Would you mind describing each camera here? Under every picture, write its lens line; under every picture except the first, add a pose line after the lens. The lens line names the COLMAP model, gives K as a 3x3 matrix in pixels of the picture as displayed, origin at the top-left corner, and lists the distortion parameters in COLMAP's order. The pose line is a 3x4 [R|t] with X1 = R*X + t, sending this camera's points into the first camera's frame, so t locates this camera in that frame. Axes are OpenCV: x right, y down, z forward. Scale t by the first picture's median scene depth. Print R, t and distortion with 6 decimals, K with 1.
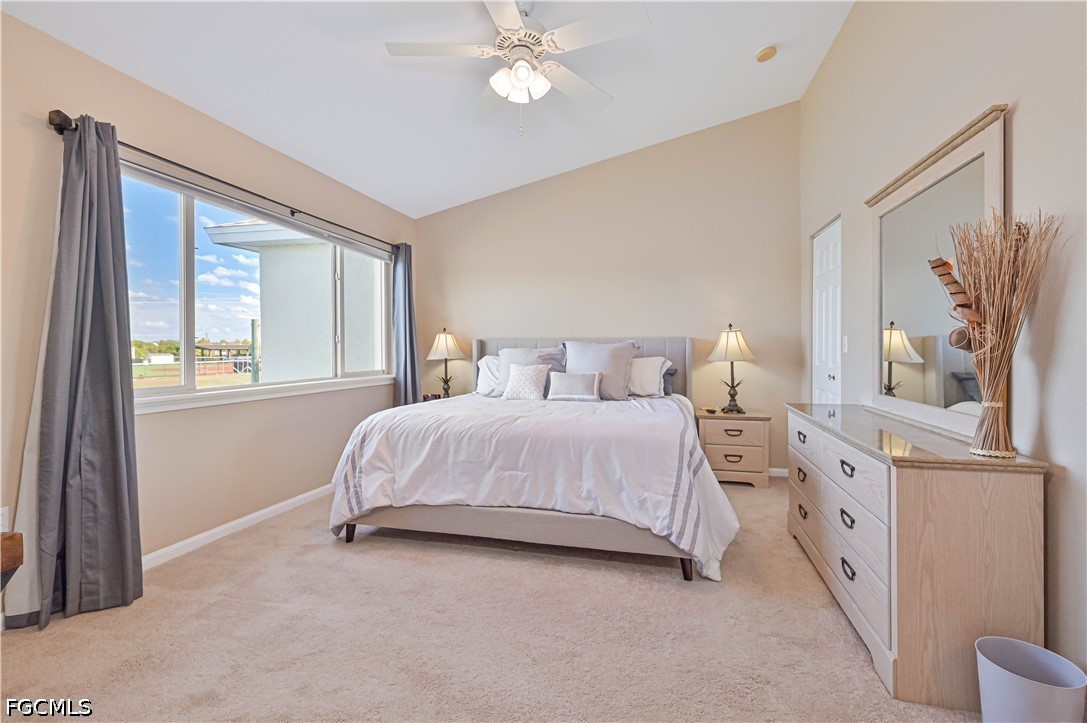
lens RADIAL K [[497.1, 0, 542.2], [0, 497.1, 356.2], [0, 0, 1]] dist [0.000646, 0.000075]
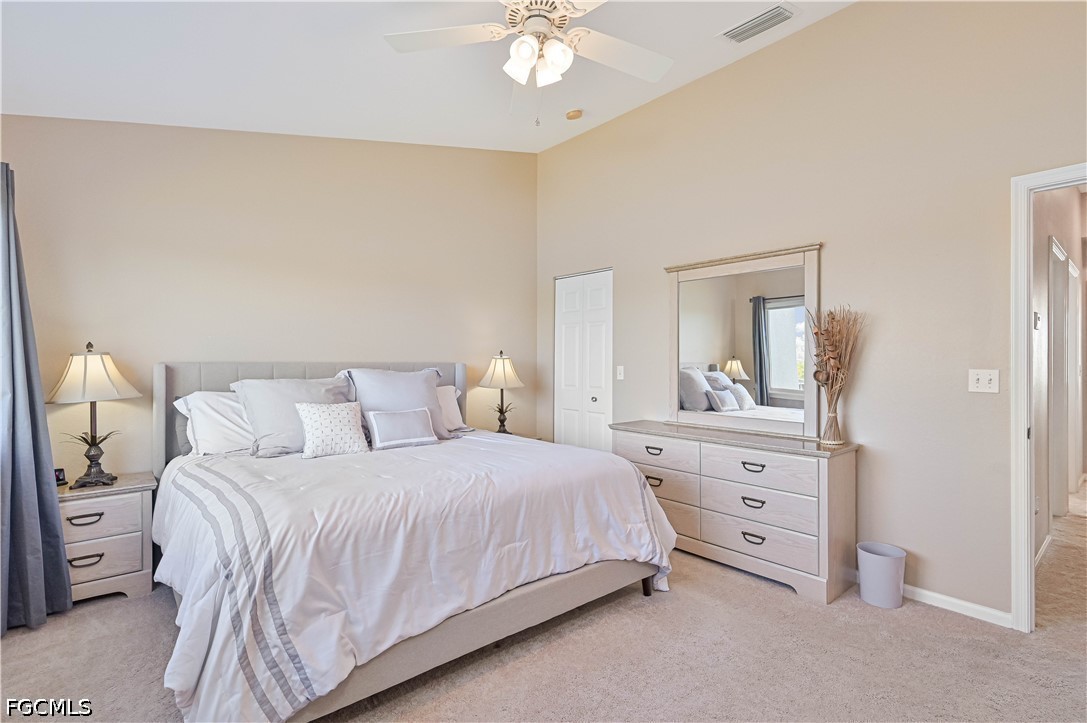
lens RADIAL K [[530.4, 0, 543.5], [0, 530.4, 361.5], [0, 0, 1]] dist [-0.000694, 0.000065]
pose [[0.553655, 0.003138, 0.832740, -0.712590], [0.009986, 0.999896, -0.010407, -0.046685], [-0.832686, 0.014077, 0.553566, 0.480127]]
